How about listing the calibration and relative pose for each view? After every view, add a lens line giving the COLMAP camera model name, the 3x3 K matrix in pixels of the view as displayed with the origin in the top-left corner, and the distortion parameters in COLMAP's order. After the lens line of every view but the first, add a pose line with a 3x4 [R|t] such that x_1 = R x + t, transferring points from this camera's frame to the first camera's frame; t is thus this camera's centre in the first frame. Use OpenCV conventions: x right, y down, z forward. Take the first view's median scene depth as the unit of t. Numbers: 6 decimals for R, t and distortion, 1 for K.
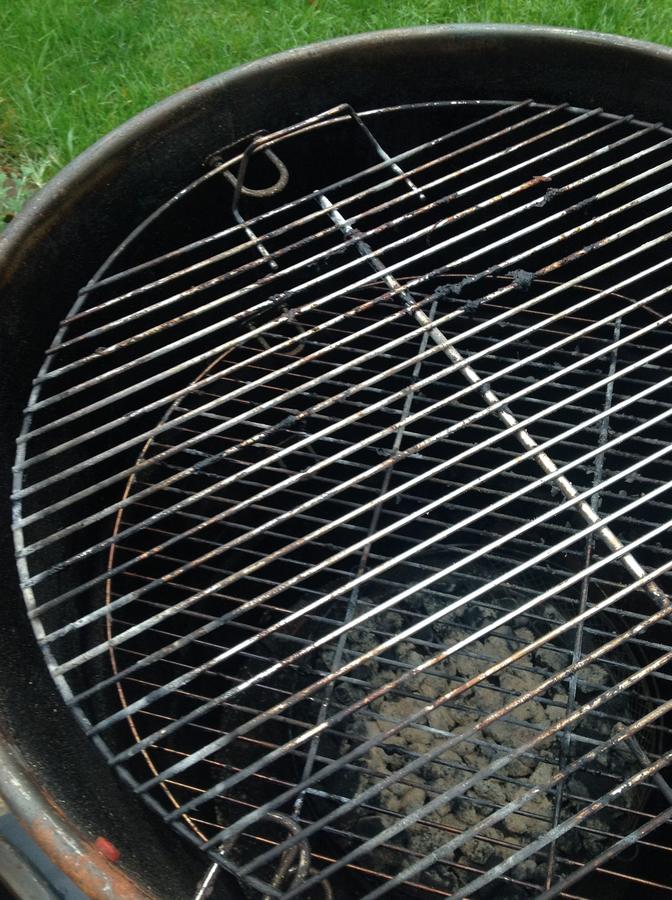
lens RADIAL K [[916.6, 0, 335.8], [0, 916.6, 448.8], [0, 0, 1]] dist [0.029295, 0.000000]
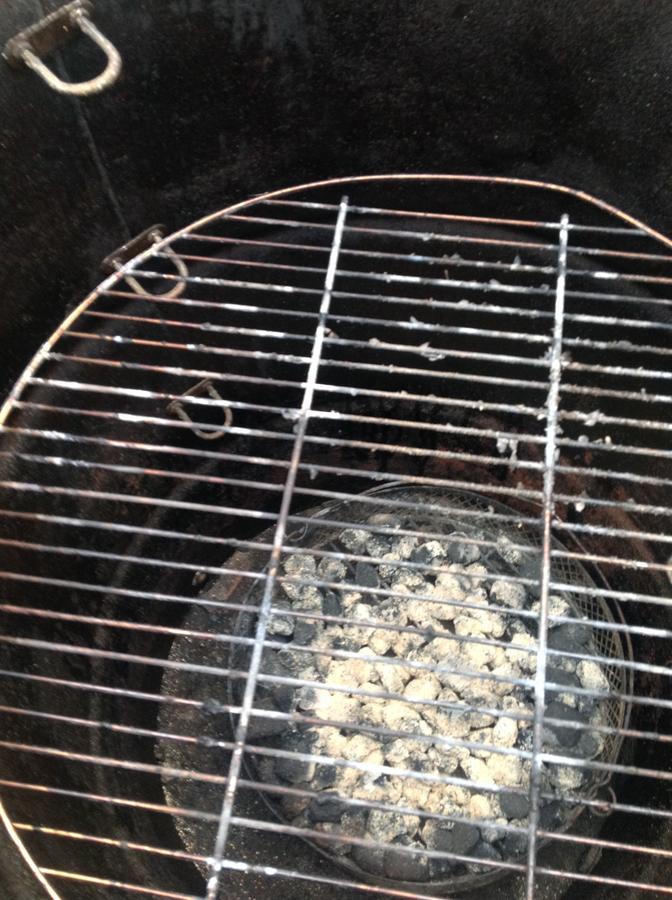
lens RADIAL K [[808.6, 0, 336.6], [0, 808.6, 451.5], [0, 0, 1]] dist [0.067617, -0.023864]
pose [[0.994599, -0.099447, 0.029705, 0.054989], [0.094142, 0.984911, 0.145217, -0.052390], [-0.043698, -0.141637, 0.988954, 0.226407]]
